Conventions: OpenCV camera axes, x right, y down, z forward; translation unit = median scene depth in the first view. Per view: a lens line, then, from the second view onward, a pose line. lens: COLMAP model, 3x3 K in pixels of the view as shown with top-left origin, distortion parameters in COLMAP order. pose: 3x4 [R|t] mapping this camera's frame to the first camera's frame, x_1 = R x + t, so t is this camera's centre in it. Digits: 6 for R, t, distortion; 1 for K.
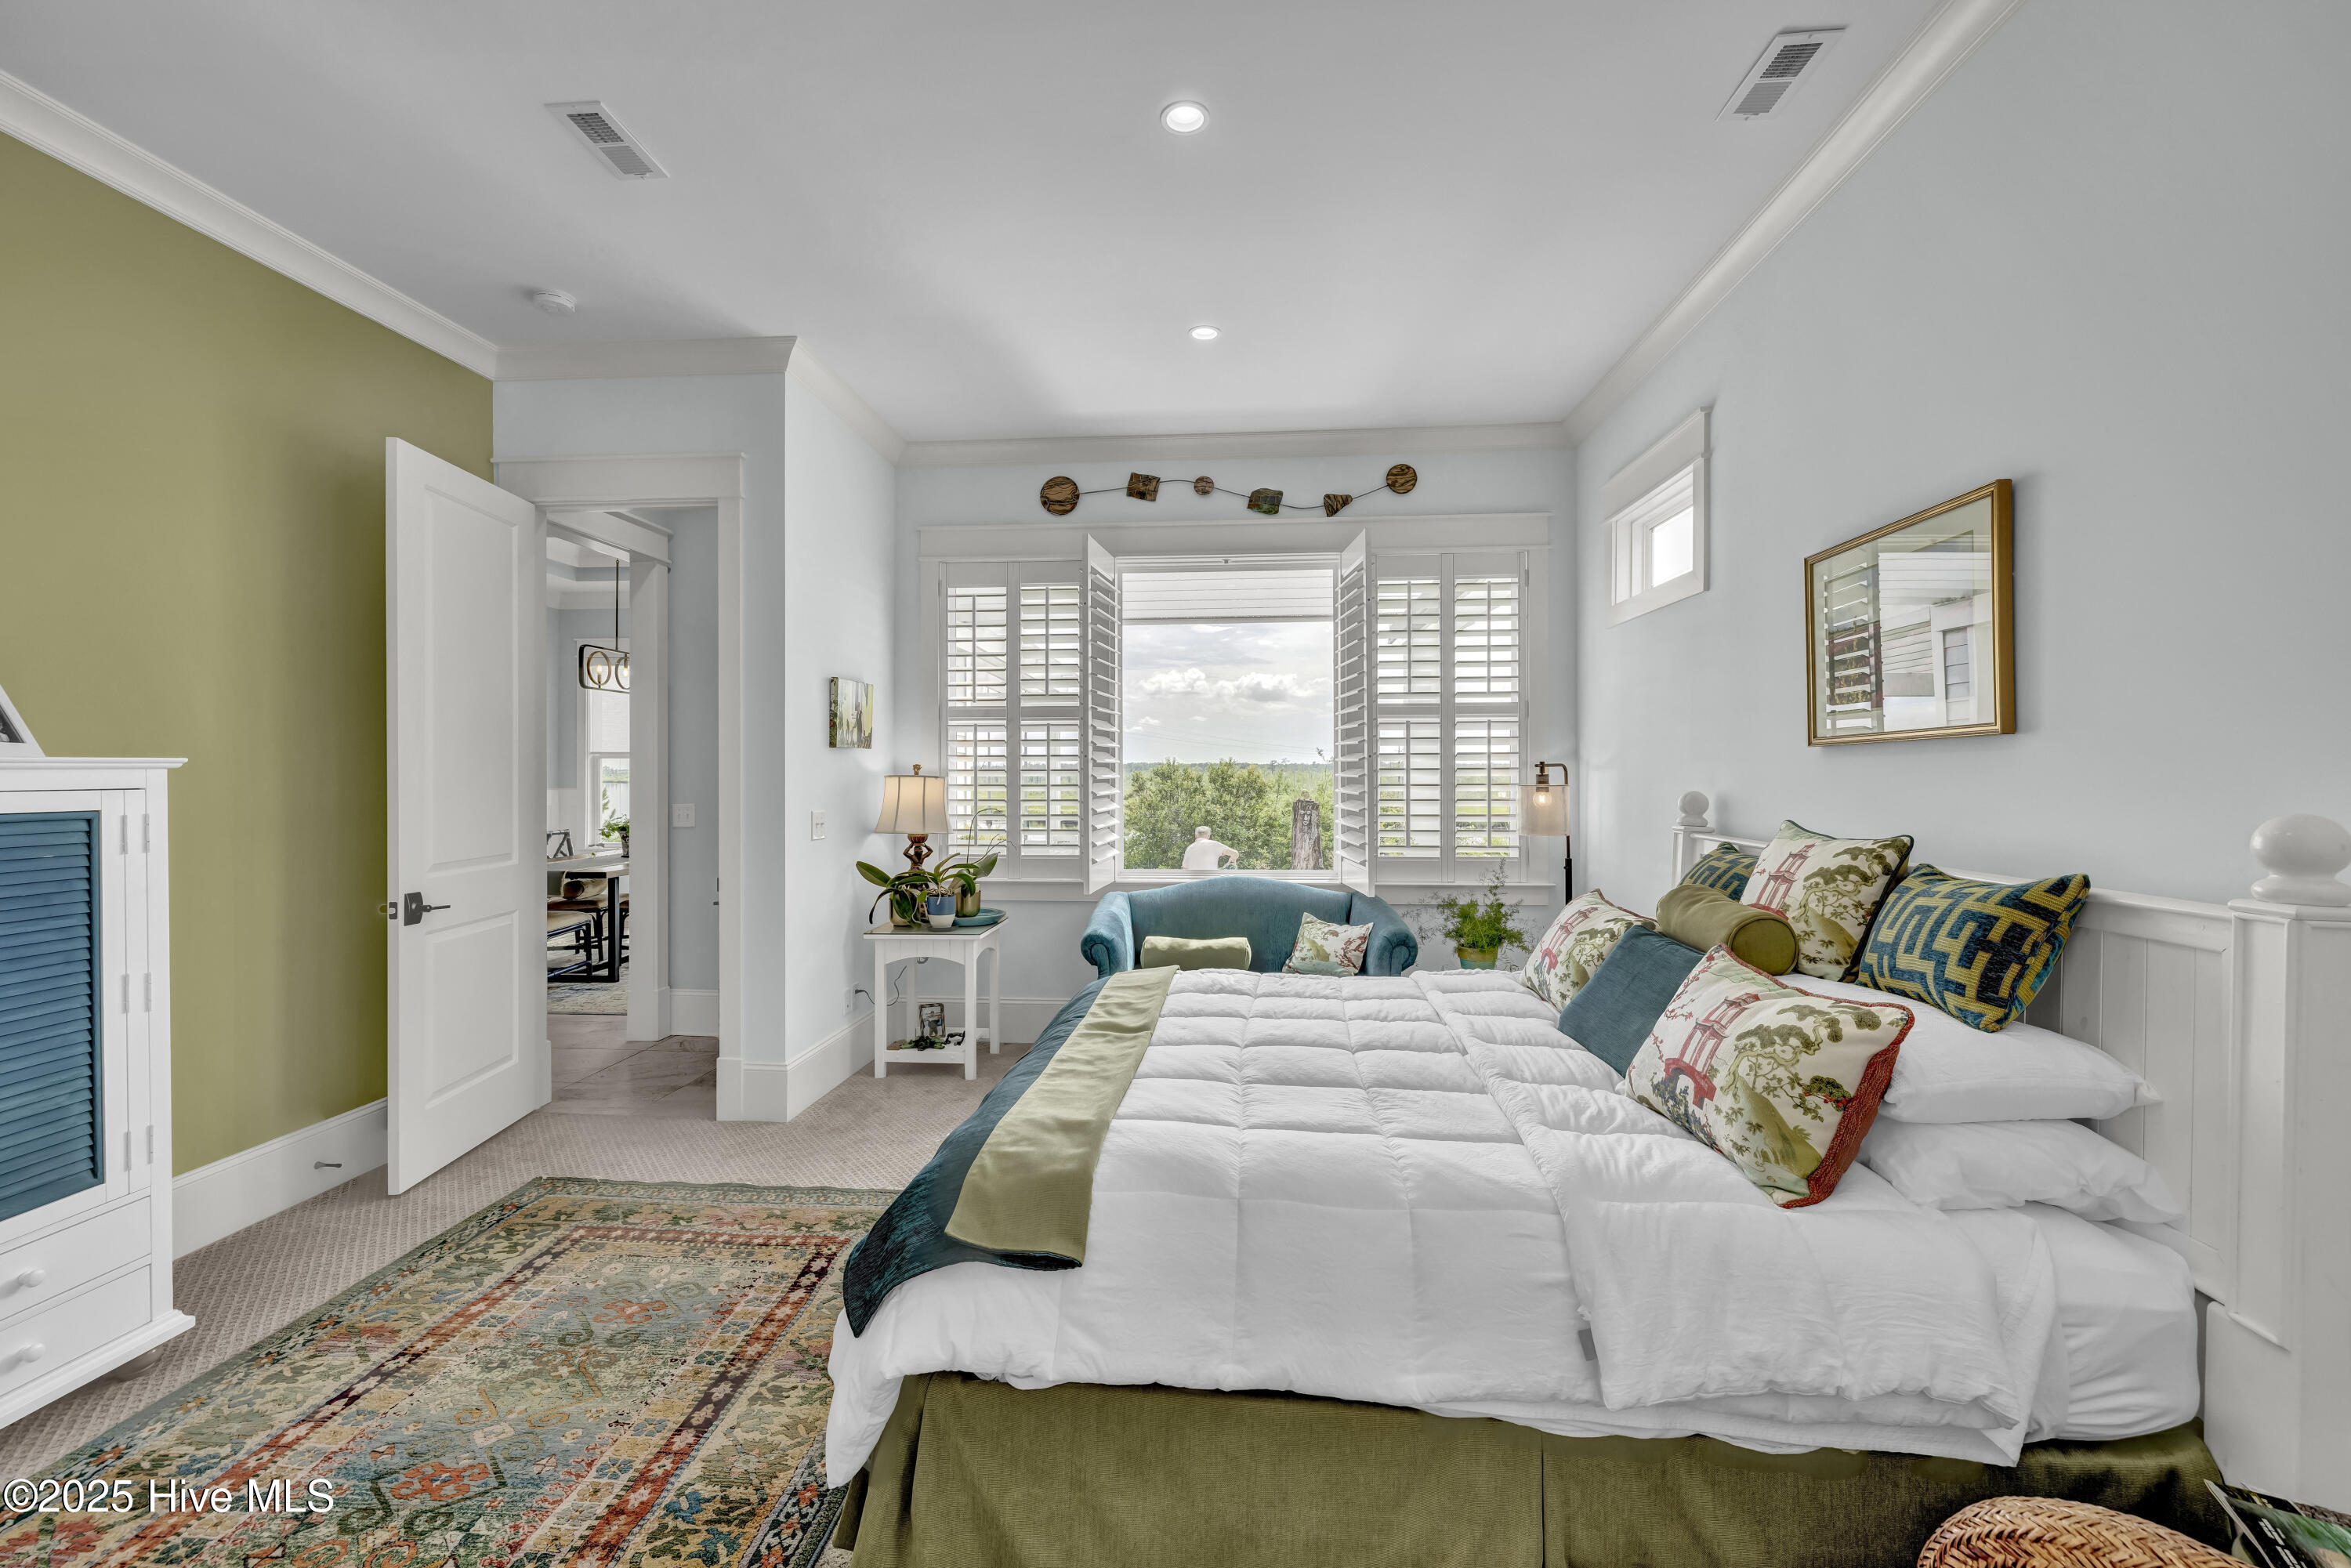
lens RADIAL K [[1012.4, 0, 1161.7], [0, 1012.4, 777.3], [0, 0, 1]] dist [0.005380, -0.000128]
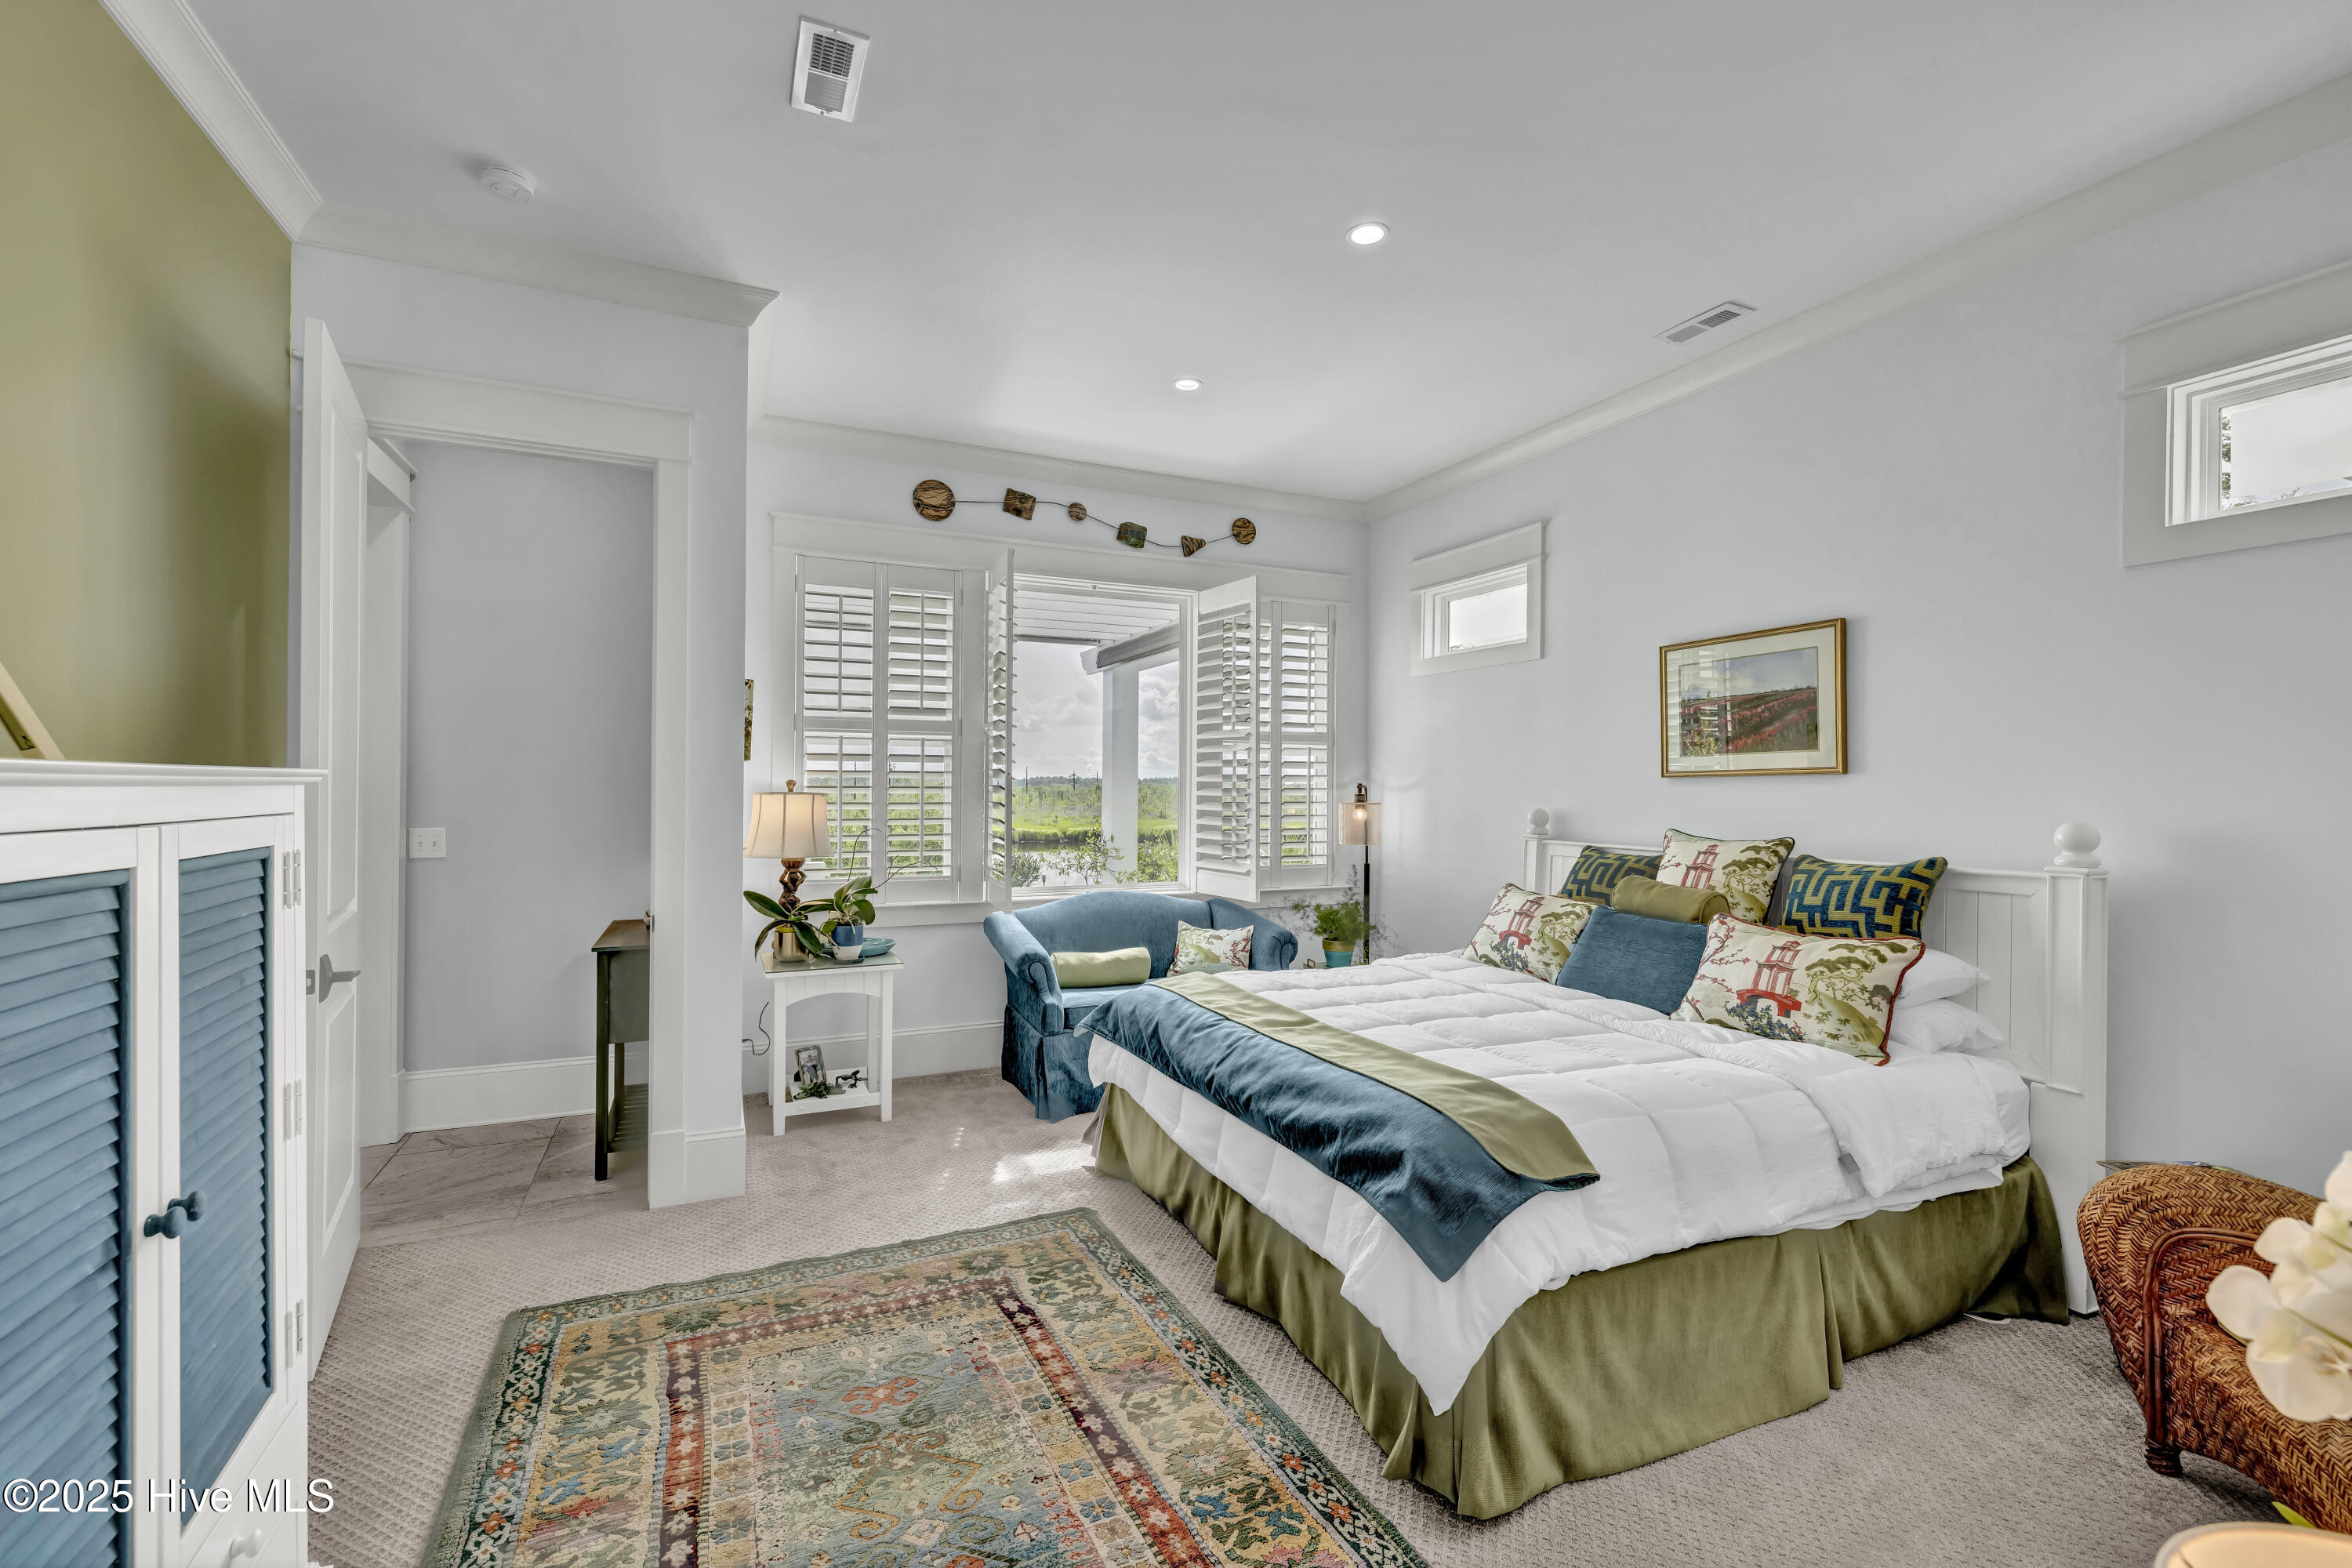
lens RADIAL K [[1035.8, 0, 1176.6], [0, 1035.8, 787.9], [0, 0, 1]] dist [0.008530, 0.000138]
pose [[0.864540, 0.007034, 0.502515, -0.506096], [-0.005085, 0.999973, -0.005250, -0.003285], [-0.502539, 0.001984, 0.864552, 0.051295]]
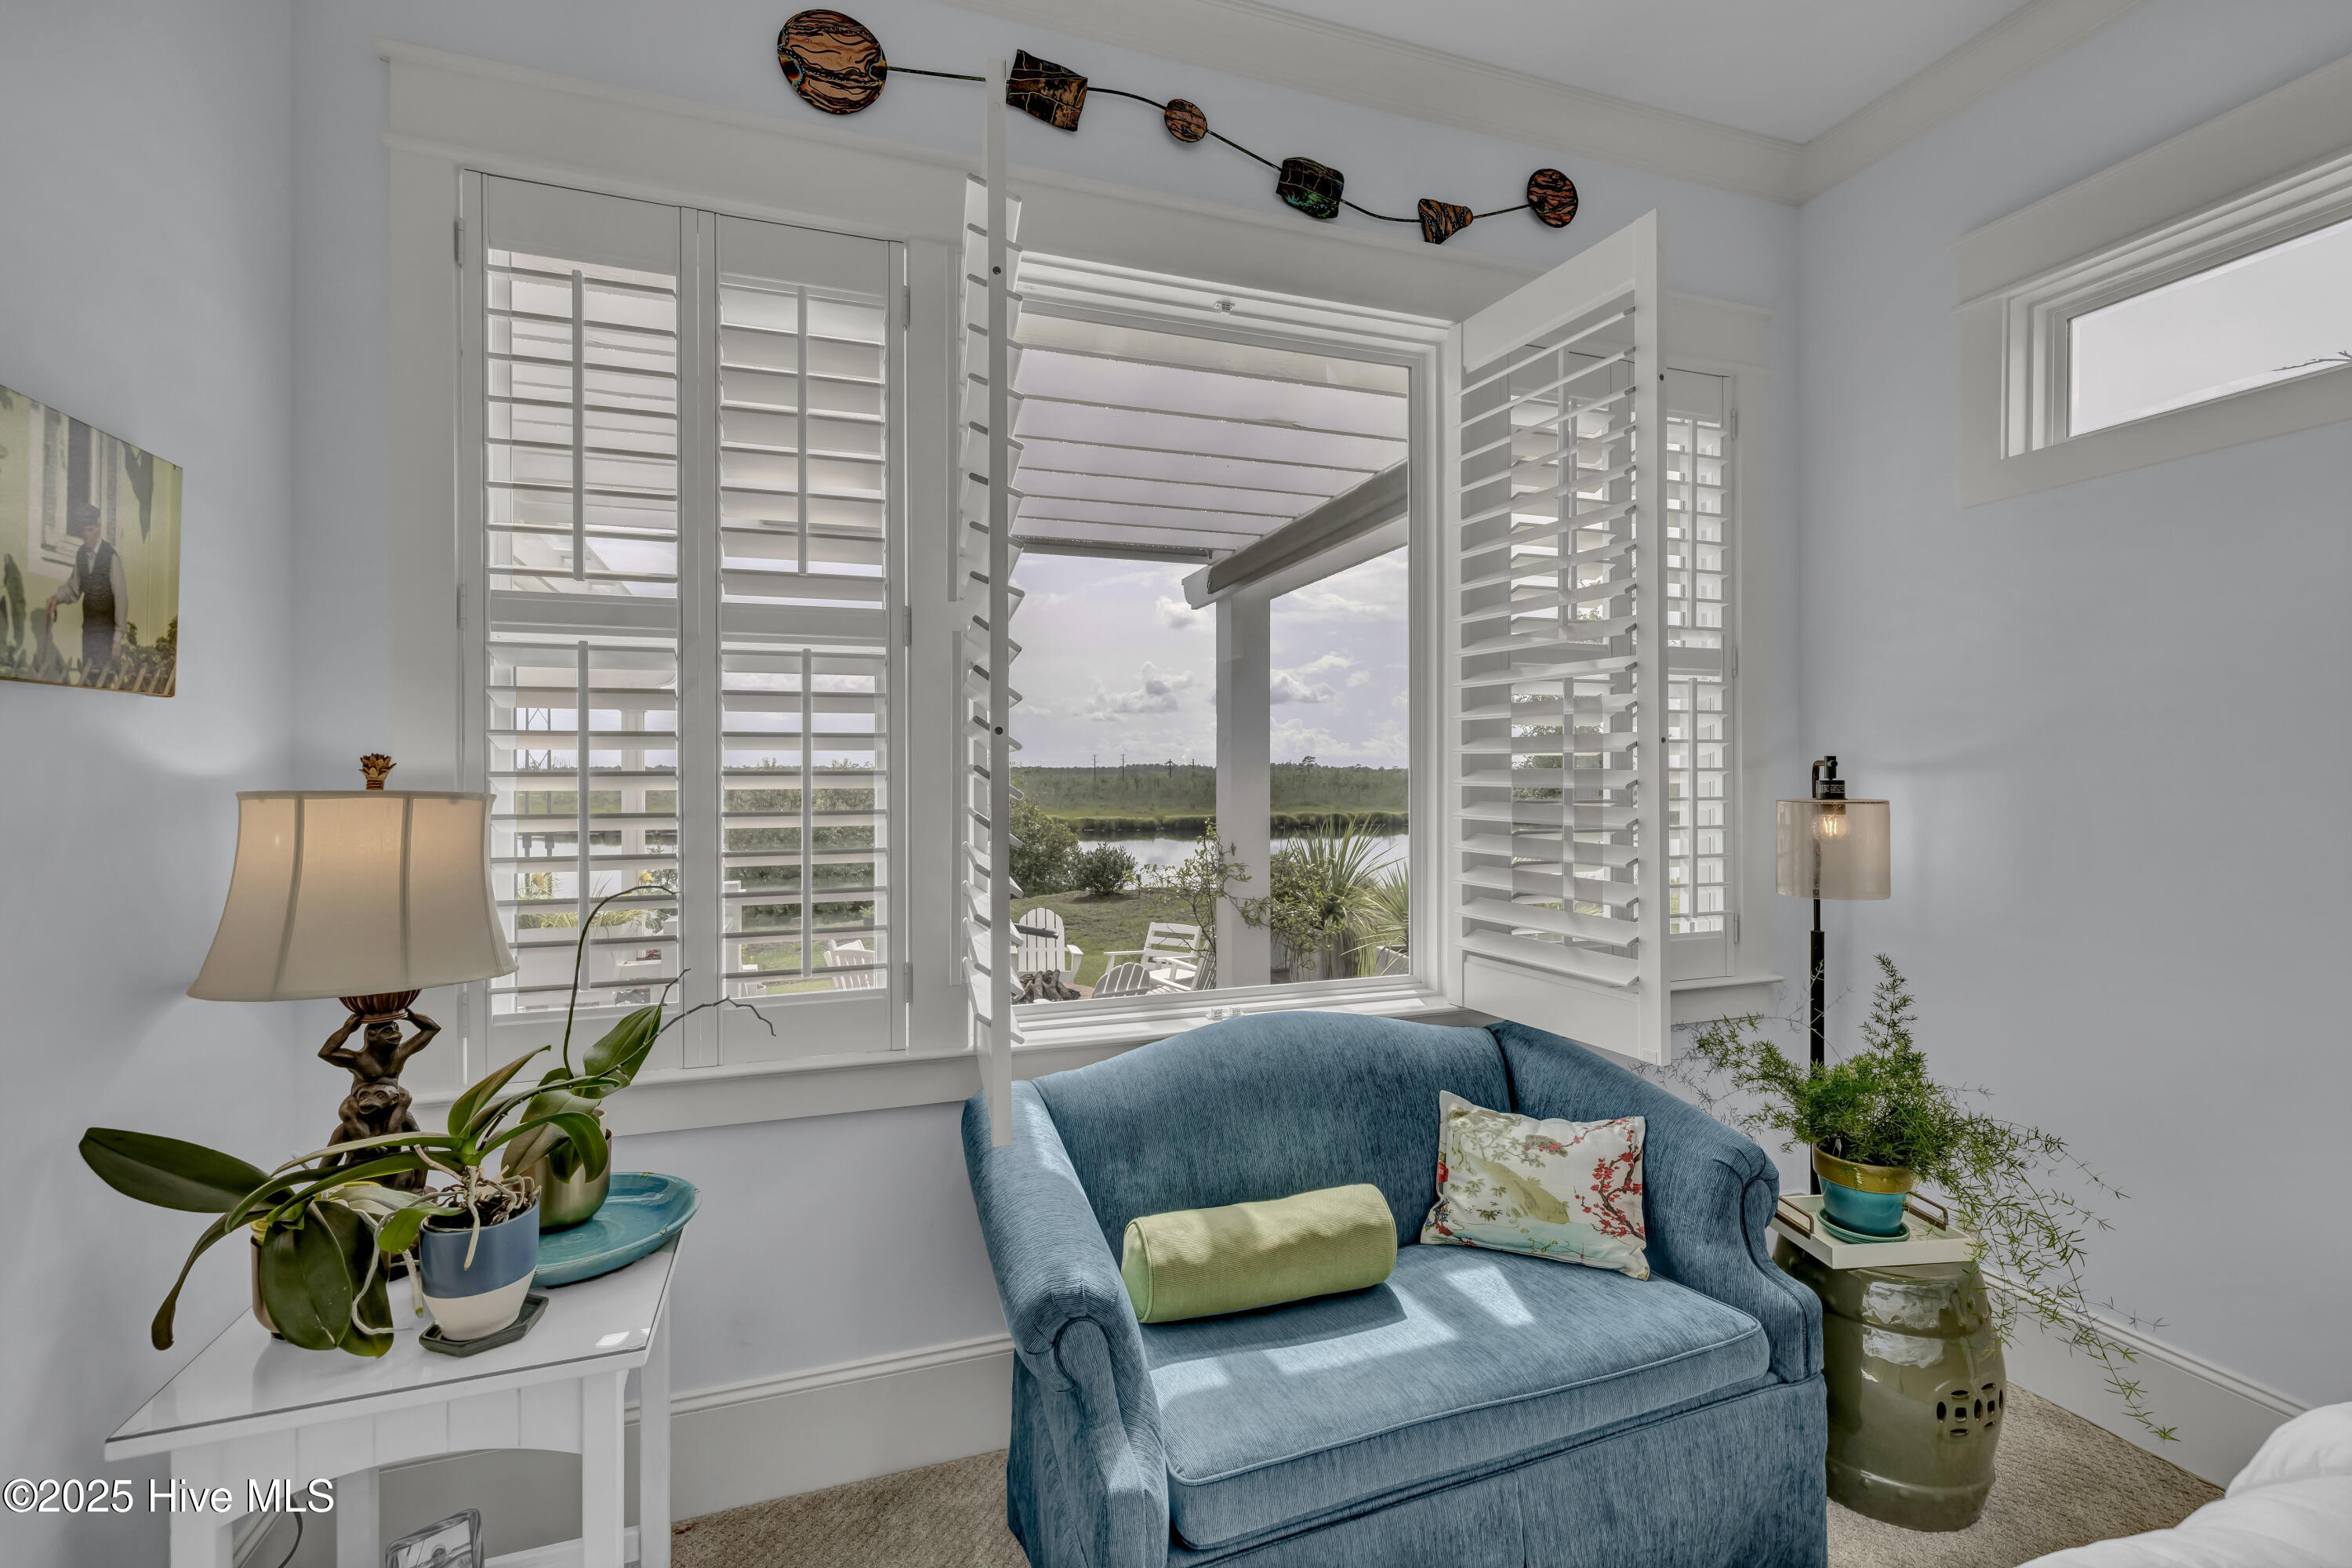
lens RADIAL K [[1012.9, 0, 1162.2], [0, 1012.9, 777.3], [0, 0, 1]] dist [0.005380, -0.000128]
pose [[0.912896, -0.002536, 0.408185, -0.186082], [0.004219, 0.999986, -0.003222, -0.005106], [-0.408171, 0.004664, 0.912894, 0.771744]]
